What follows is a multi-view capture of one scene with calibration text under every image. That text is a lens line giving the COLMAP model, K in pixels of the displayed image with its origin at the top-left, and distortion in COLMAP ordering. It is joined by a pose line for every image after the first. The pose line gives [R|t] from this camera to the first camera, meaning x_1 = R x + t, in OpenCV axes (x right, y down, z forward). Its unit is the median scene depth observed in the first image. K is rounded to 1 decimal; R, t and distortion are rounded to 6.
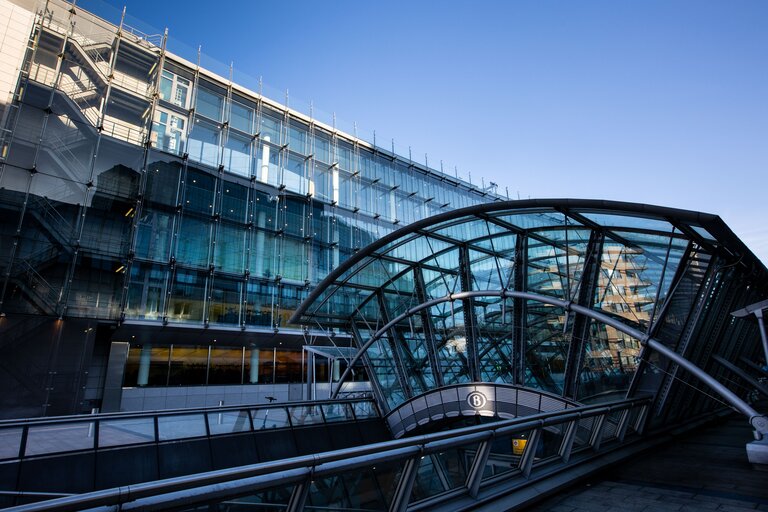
lens RADIAL K [[418.5, 0, 383.9], [0, 418.5, 255.8], [0, 0, 1]] dist [-0.014256, 0.011882]
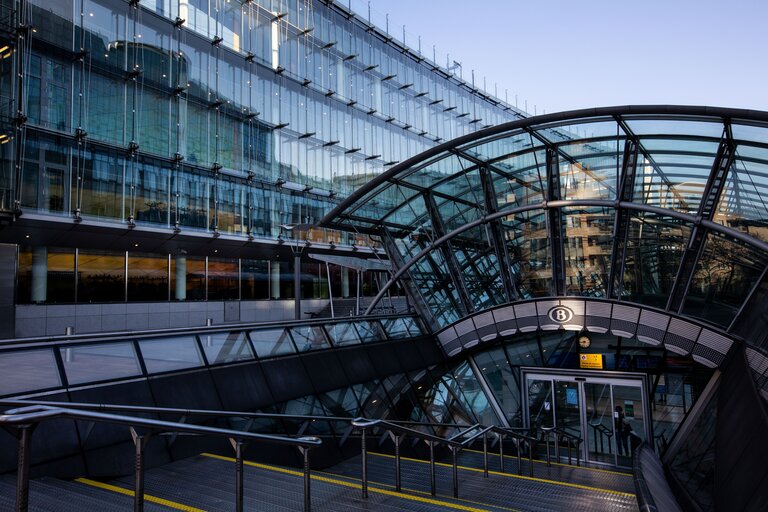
lens RADIAL K [[530.2, 0, 386.8], [0, 530.2, 243.6], [0, 0, 1]] dist [0.022834, 0.013355]
pose [[0.973081, 0.032363, 0.228178, -0.214719], [-0.072633, 0.982700, 0.170370, 0.004785], [-0.218717, -0.182358, 0.958597, -0.020808]]
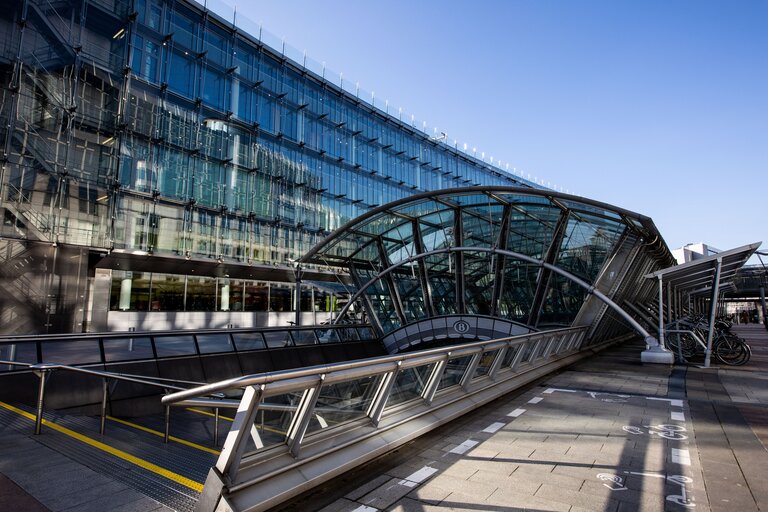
lens RADIAL K [[418.5, 0, 380.9], [0, 418.5, 249.4], [0, 0, 1]] dist [-0.014256, 0.011882]
pose [[0.984741, 0.053080, 0.165731, -0.130859], [-0.075274, 0.988568, 0.130645, -0.028065], [-0.156902, -0.141127, 0.977479, -0.117692]]
